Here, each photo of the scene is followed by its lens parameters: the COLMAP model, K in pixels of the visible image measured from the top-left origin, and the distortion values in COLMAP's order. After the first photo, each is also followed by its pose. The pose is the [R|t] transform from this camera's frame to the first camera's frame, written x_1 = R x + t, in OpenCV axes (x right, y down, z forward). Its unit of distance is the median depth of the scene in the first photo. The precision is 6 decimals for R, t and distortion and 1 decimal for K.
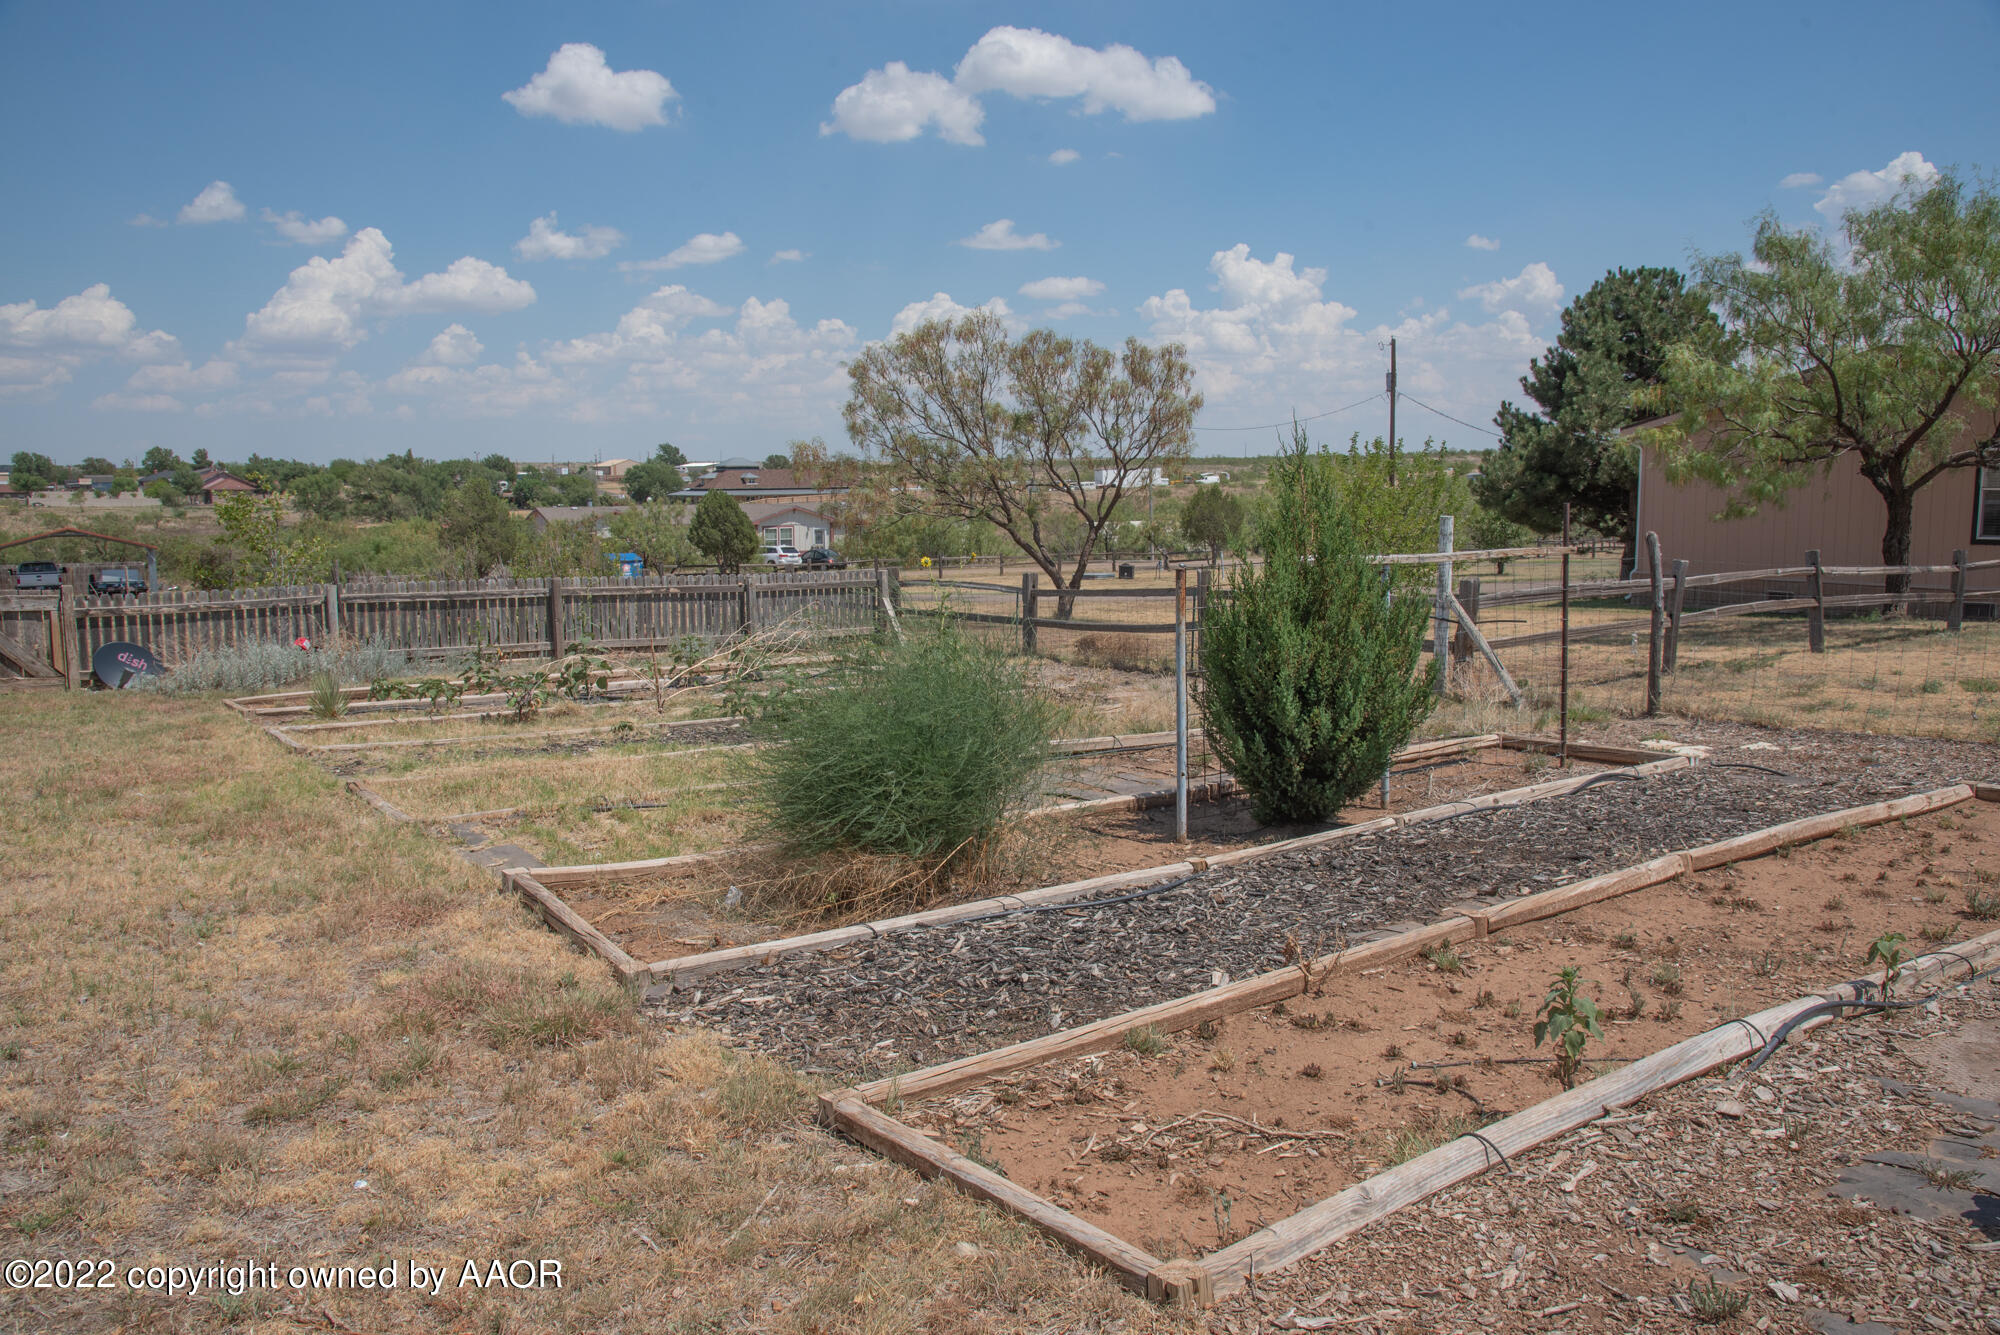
lens RADIAL K [[1521.5, 0, 1000.0], [0, 1521.5, 667.5], [0, 0, 1]] dist [-0.093057, 0.111653]
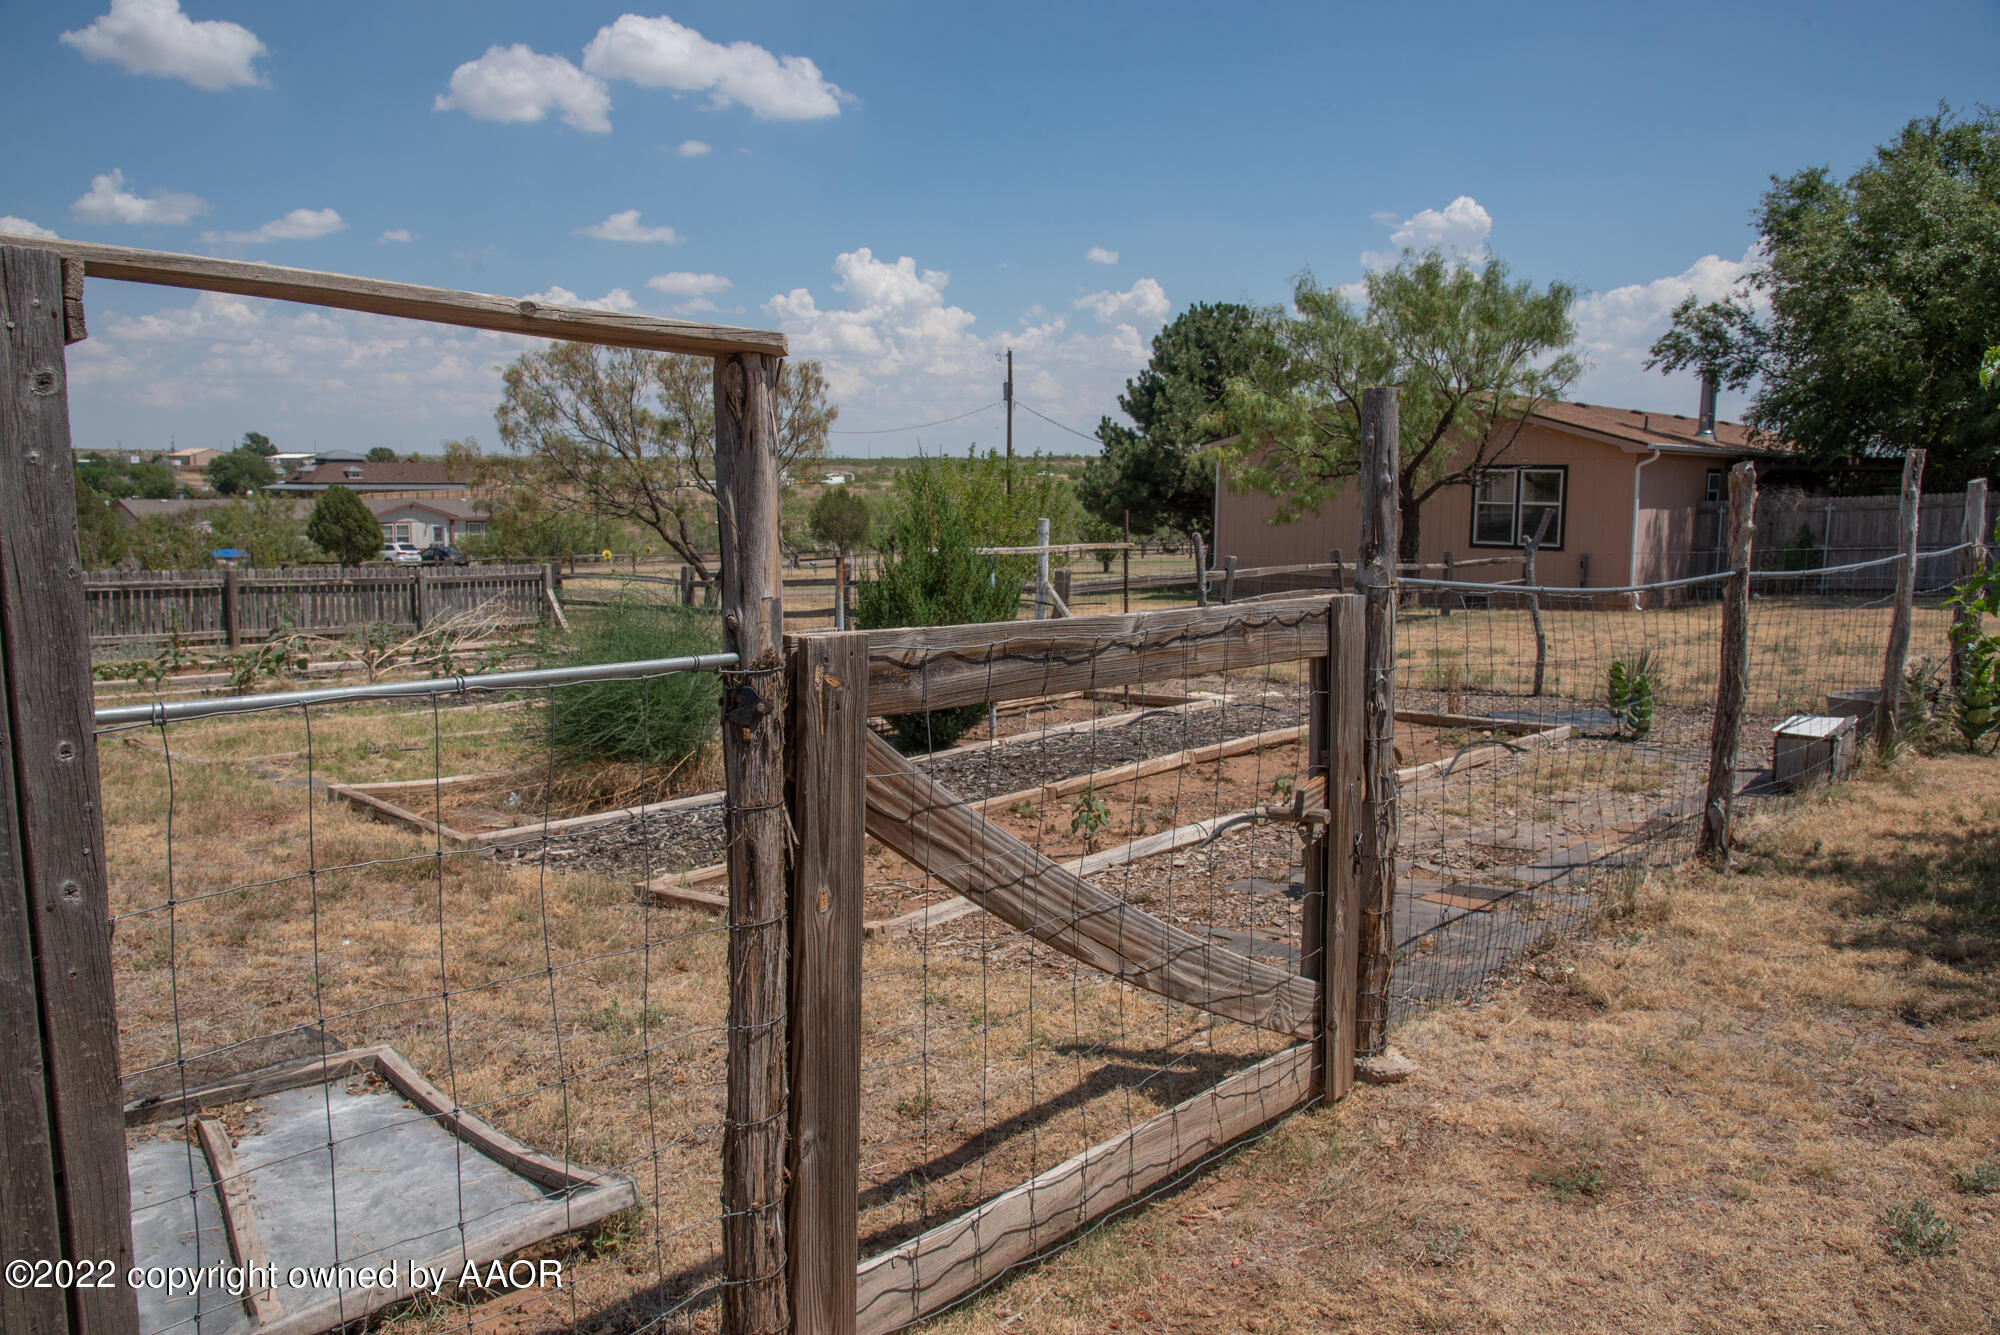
lens RADIAL K [[1521.5, 0, 1000.0], [0, 1521.5, 667.5], [0, 0, 1]] dist [-0.093057, 0.111653]
pose [[0.970044, -0.011075, 0.242675, -0.019479], [0.011068, 0.999938, 0.001393, 0.008920], [-0.242675, 0.001335, 0.970107, -0.092433]]
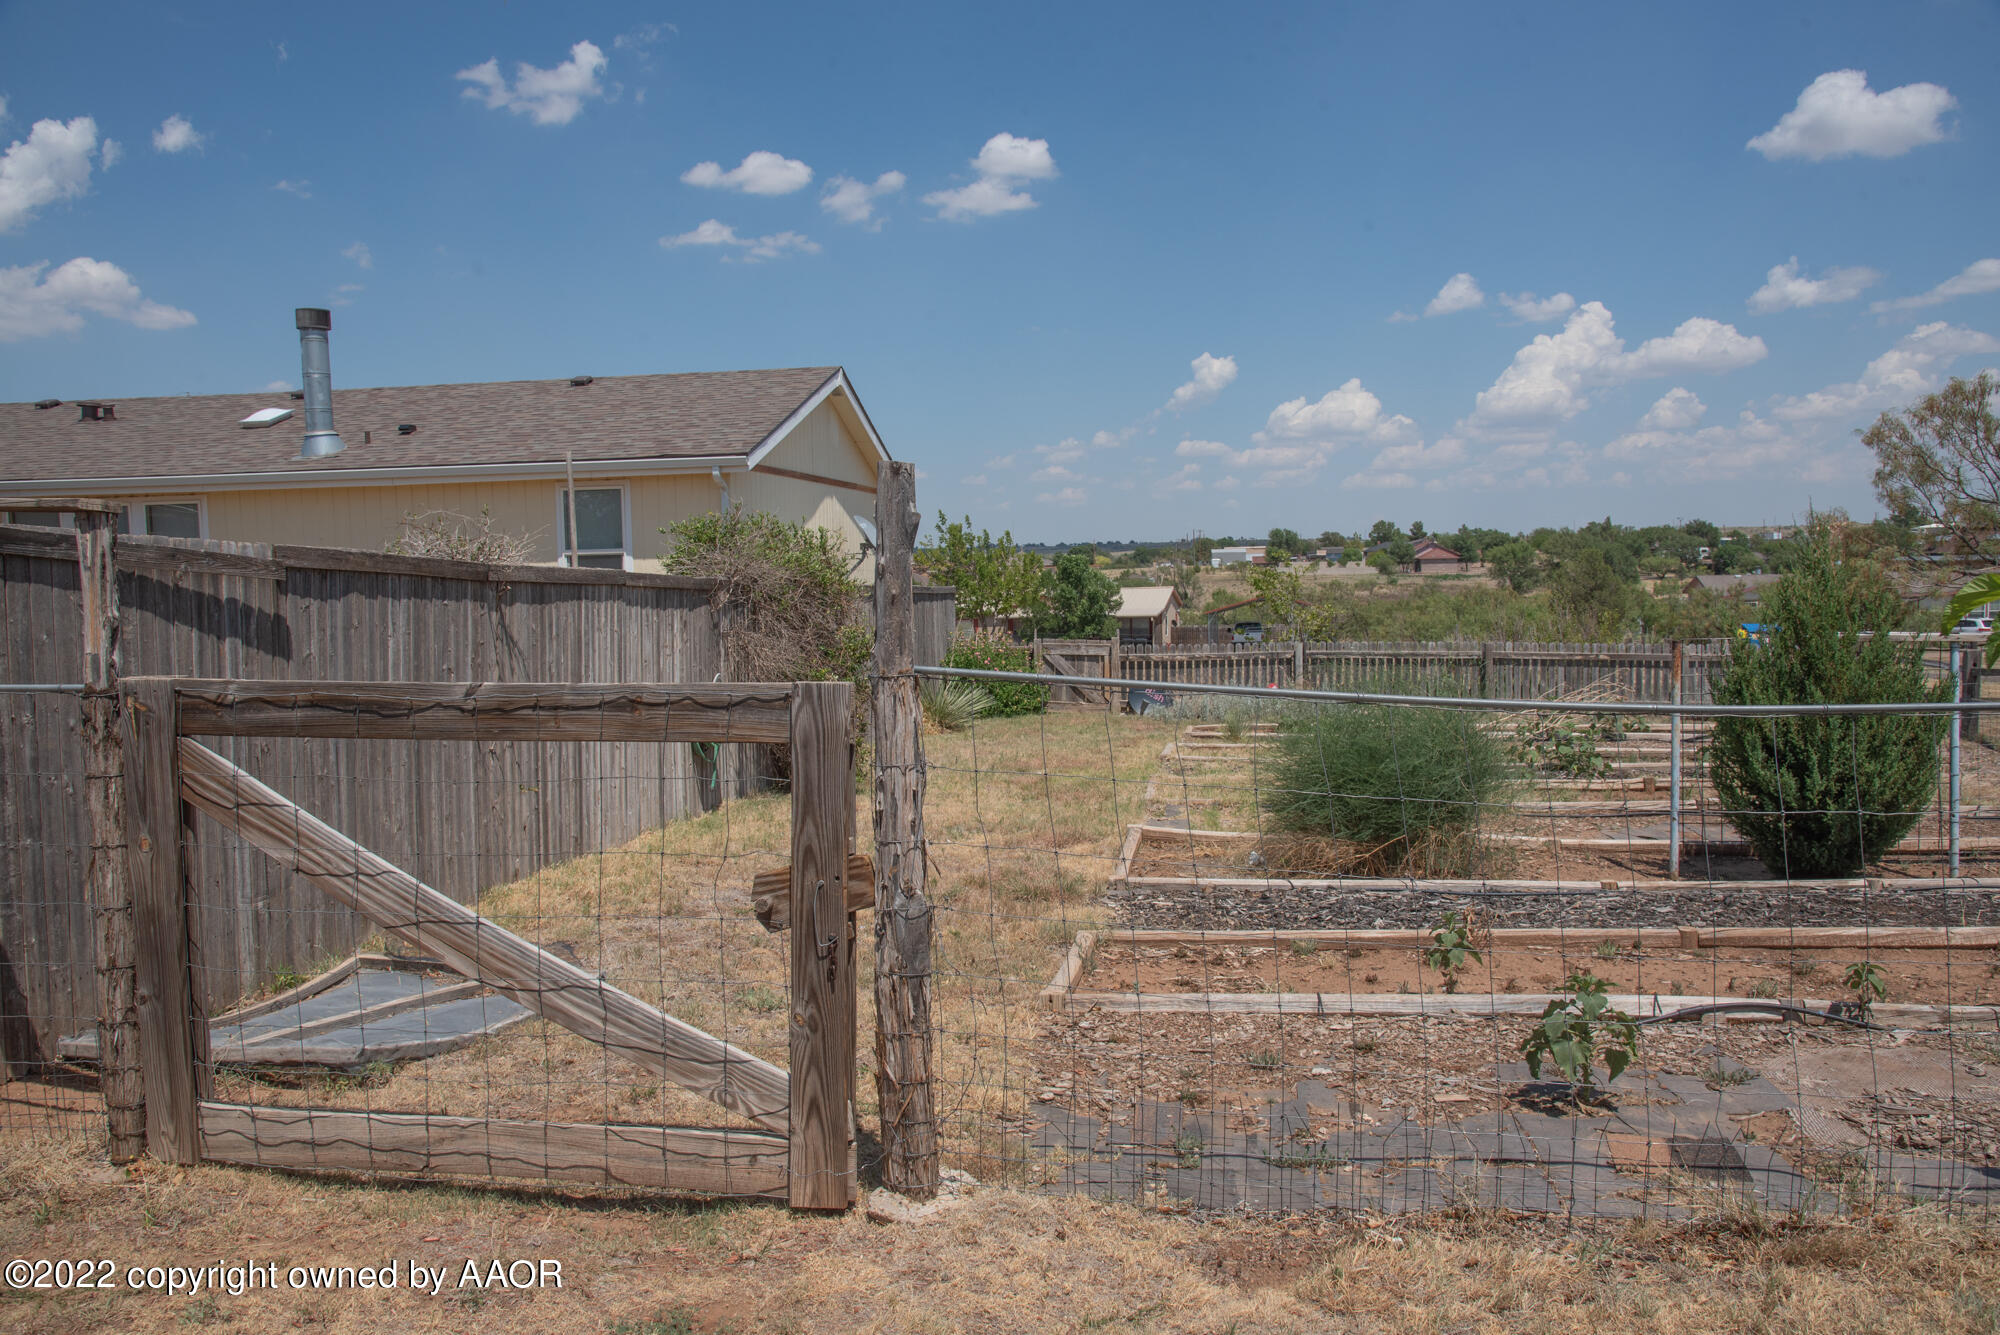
lens RADIAL K [[1521.5, 0, 1000.0], [0, 1521.5, 667.5], [0, 0, 1]] dist [-0.093057, 0.111653]
pose [[0.722861, 0.034382, -0.690138, 0.151752], [-0.064878, 0.997726, -0.018249, 0.003000], [0.687941, 0.057966, 0.723448, -0.049898]]
